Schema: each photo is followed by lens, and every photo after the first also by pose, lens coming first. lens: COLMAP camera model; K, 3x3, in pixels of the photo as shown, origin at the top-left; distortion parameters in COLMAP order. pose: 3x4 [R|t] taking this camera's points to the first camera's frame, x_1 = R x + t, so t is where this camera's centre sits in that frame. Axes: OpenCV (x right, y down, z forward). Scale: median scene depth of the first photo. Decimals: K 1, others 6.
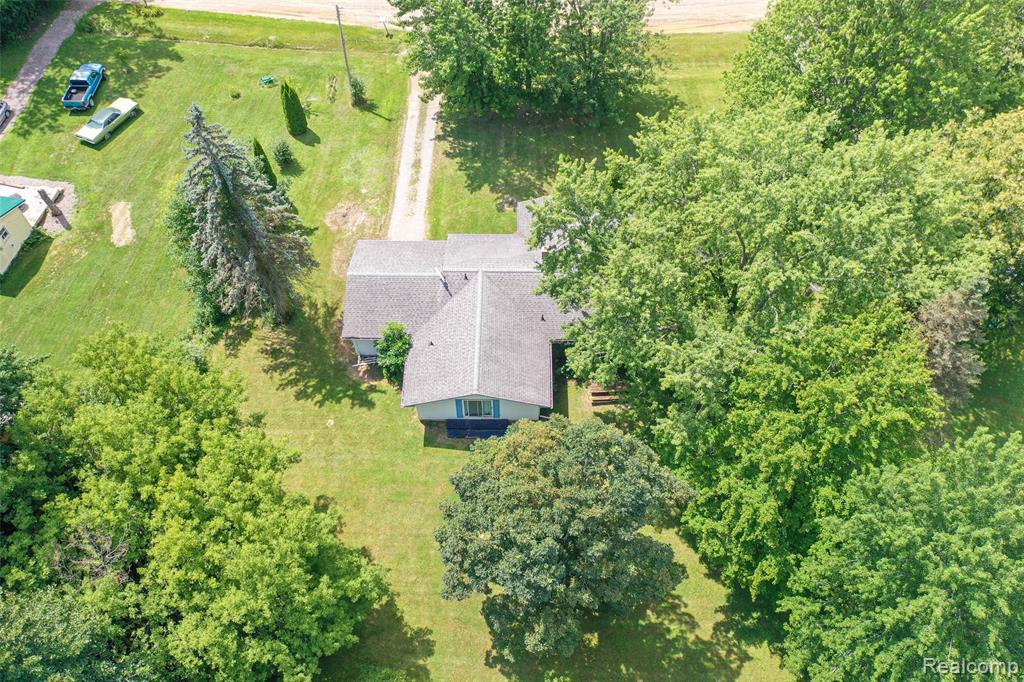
lens RADIAL K [[805.6, 0, 511.0], [0, 805.6, 342.7], [0, 0, 1]] dist [0.014748, -0.001624]
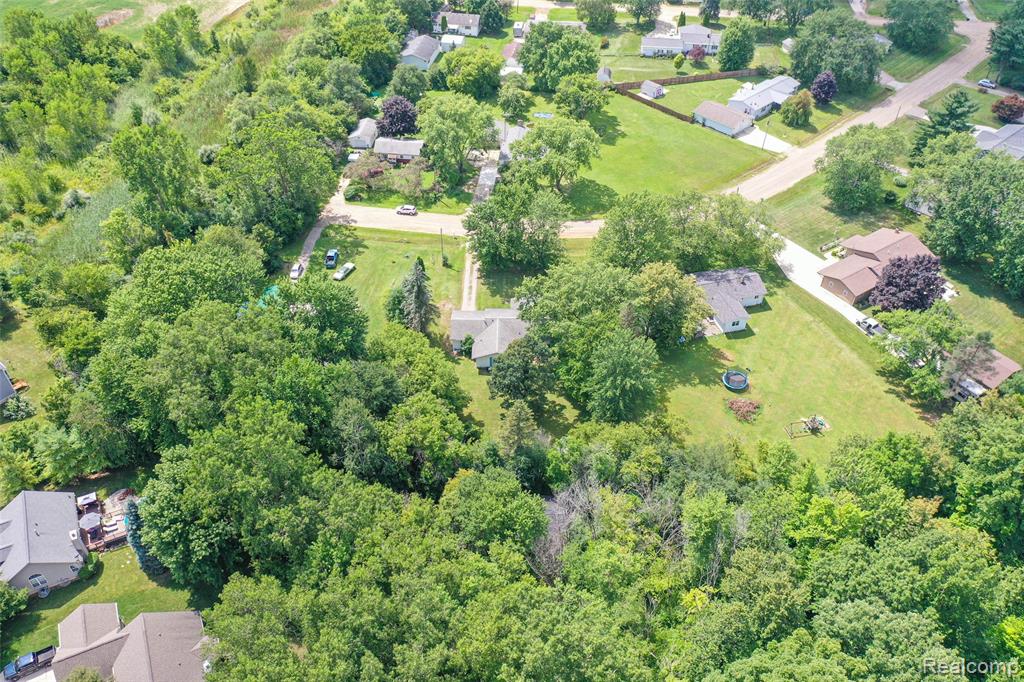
lens RADIAL K [[805.6, 0, 512.4], [0, 805.6, 340.0], [0, 0, 1]] dist [0.014748, -0.001624]
pose [[0.999887, 0.003581, 0.014603, -0.022254], [-0.000201, 0.974317, -0.225179, 0.500755], [-0.015034, 0.225150, 0.974208, -1.403721]]
